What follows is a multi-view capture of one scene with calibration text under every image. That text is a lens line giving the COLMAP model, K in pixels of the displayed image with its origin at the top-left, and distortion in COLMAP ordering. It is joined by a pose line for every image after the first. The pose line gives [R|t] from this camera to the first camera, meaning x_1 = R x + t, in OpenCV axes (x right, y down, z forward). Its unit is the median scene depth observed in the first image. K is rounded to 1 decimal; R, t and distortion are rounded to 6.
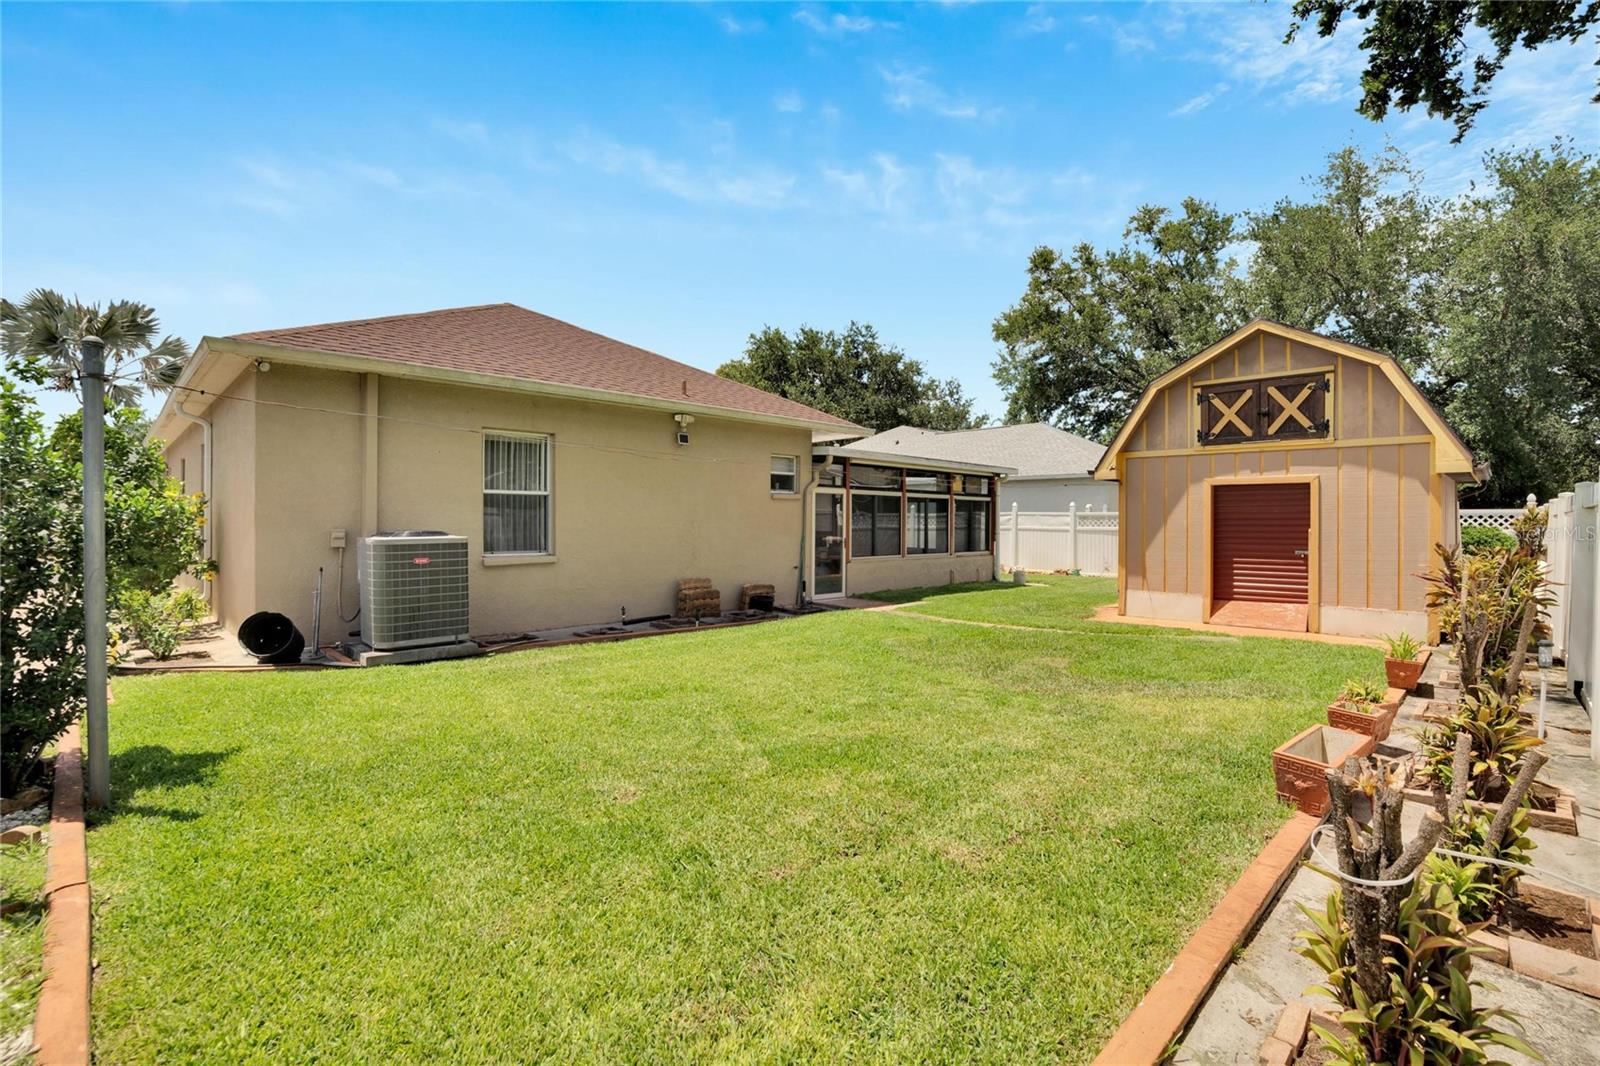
lens RADIAL K [[722.2, 0, 798.3], [0, 722.2, 527.5], [0, 0, 1]] dist [-0.025580, -0.000071]
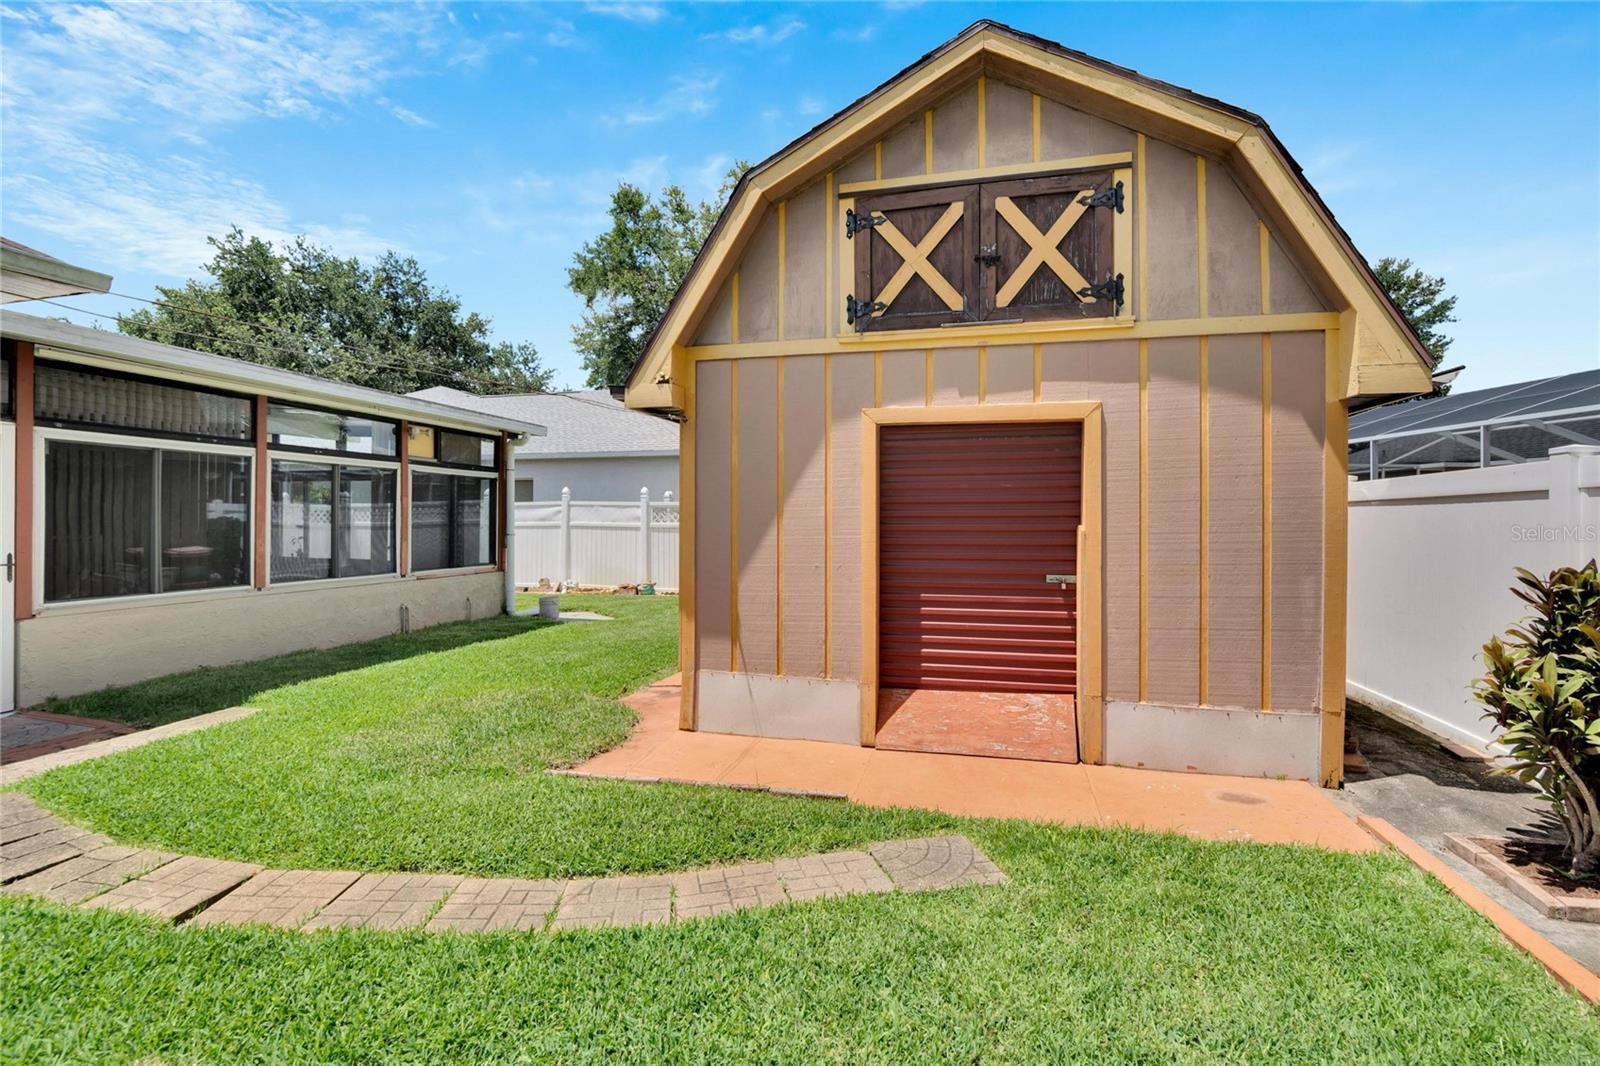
lens RADIAL K [[722.2, 0, 798.3], [0, 722.2, 527.5], [0, 0, 1]] dist [-0.025580, -0.000071]
pose [[0.863363, -0.006406, 0.504543, 0.297989], [0.003725, 0.999973, 0.006323, -0.000151], [-0.504570, -0.003580, 0.863363, 0.610066]]
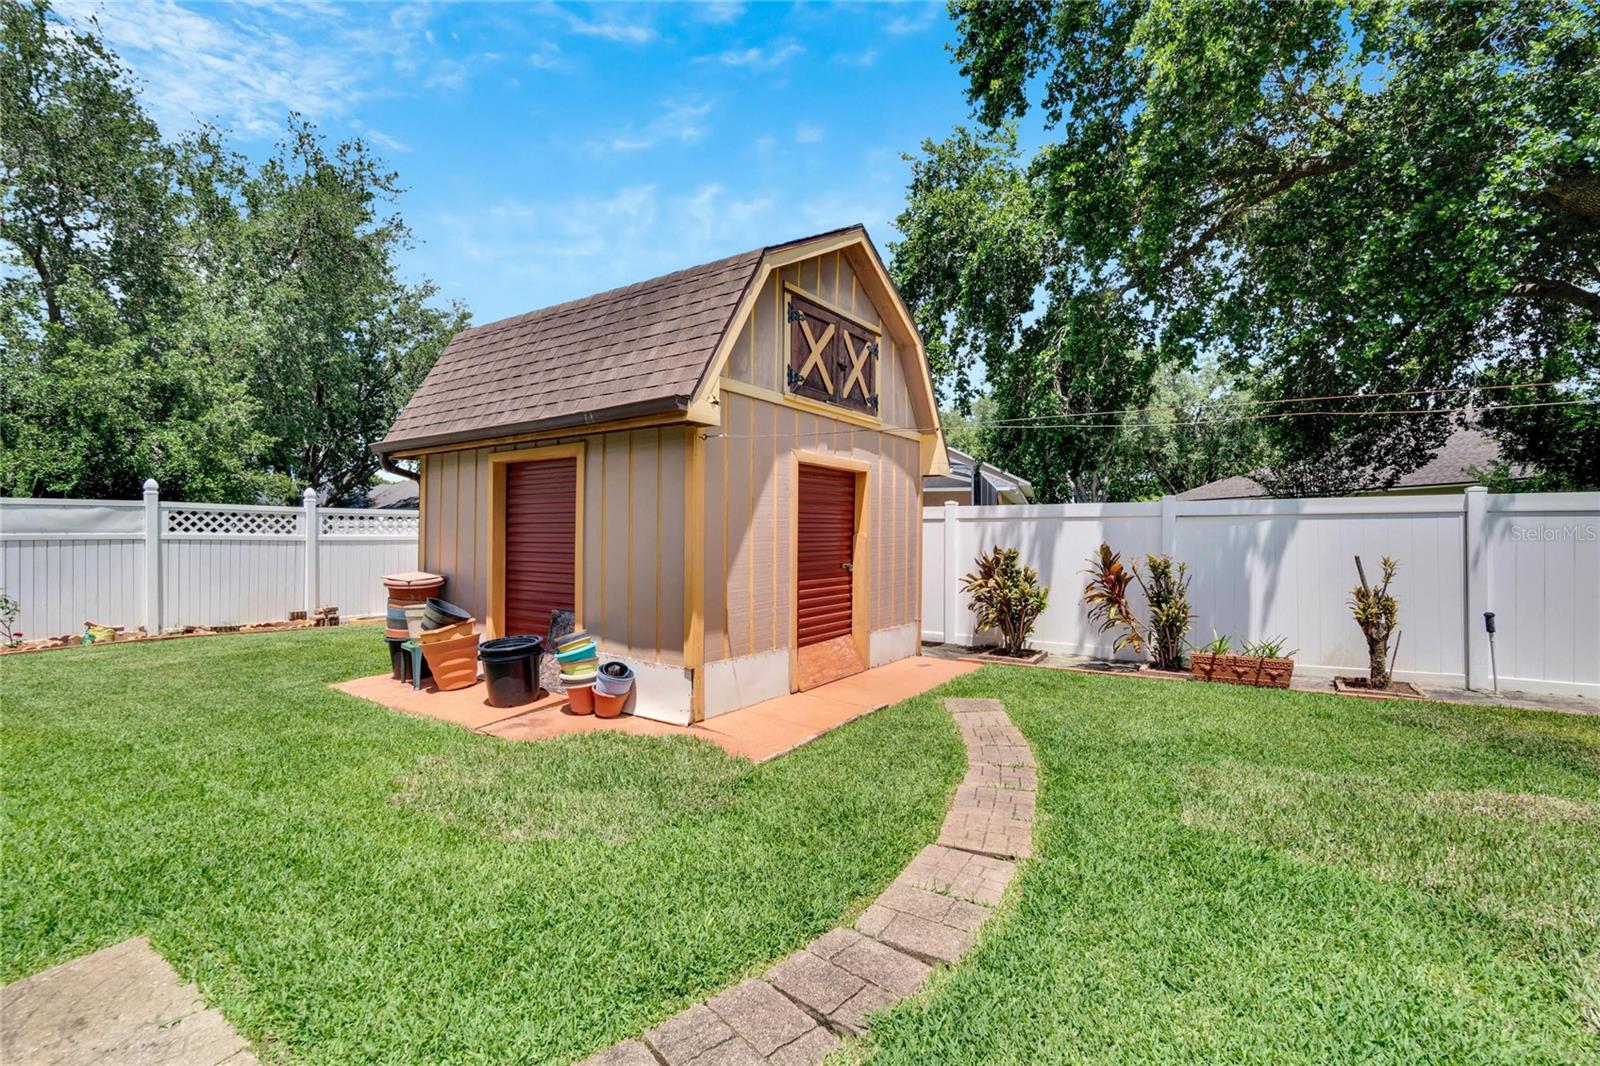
lens RADIAL K [[722.2, 0, 798.3], [0, 722.2, 527.5], [0, 0, 1]] dist [-0.025580, -0.000071]
pose [[-0.190034, 0.002901, 0.981773, -0.018240], [0.001773, 0.999995, -0.002612, -0.002000], [-0.981776, 0.001244, -0.190038, 1.048091]]
